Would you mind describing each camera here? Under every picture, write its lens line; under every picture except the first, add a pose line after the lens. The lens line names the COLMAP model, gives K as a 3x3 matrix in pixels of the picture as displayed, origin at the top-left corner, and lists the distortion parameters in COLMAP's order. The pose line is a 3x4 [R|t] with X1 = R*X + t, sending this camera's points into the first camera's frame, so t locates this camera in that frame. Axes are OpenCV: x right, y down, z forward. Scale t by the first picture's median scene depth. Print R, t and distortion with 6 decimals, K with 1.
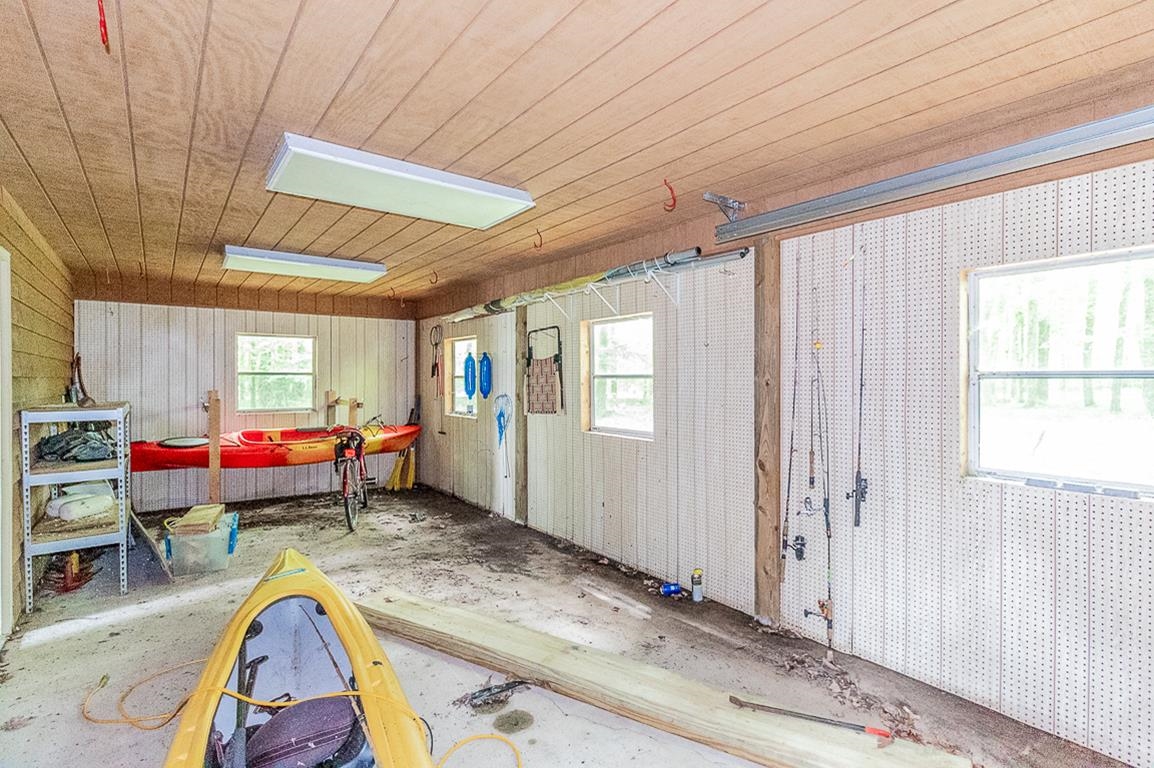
lens RADIAL K [[537.2, 0, 577.0], [0, 537.2, 384.0], [0, 0, 1]] dist [0.000243, 0.000230]
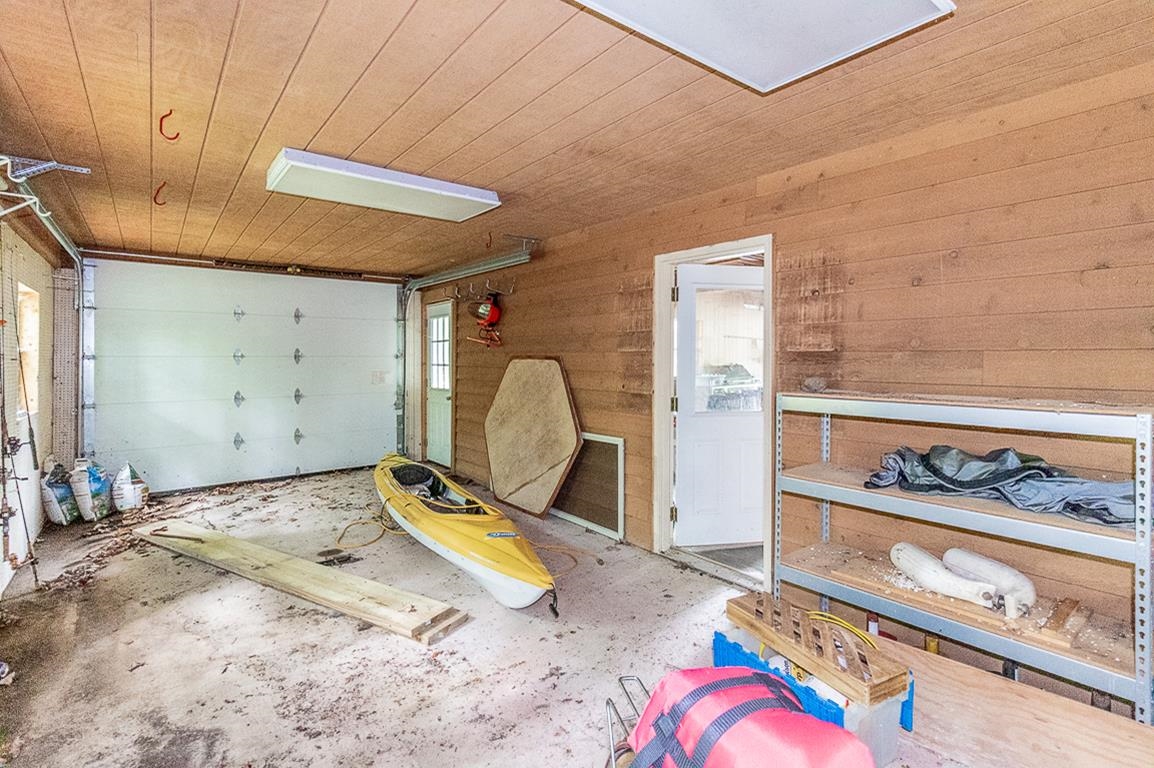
lens RADIAL K [[551.6, 0, 575.9], [0, 551.6, 325.0], [0, 0, 1]] dist [-0.002375, 0.000103]
pose [[-0.999996, -0.001018, -0.002819, -0.531507], [-0.000894, 0.999042, -0.043762, -0.014328], [0.002861, -0.043760, -0.999038, 1.654219]]
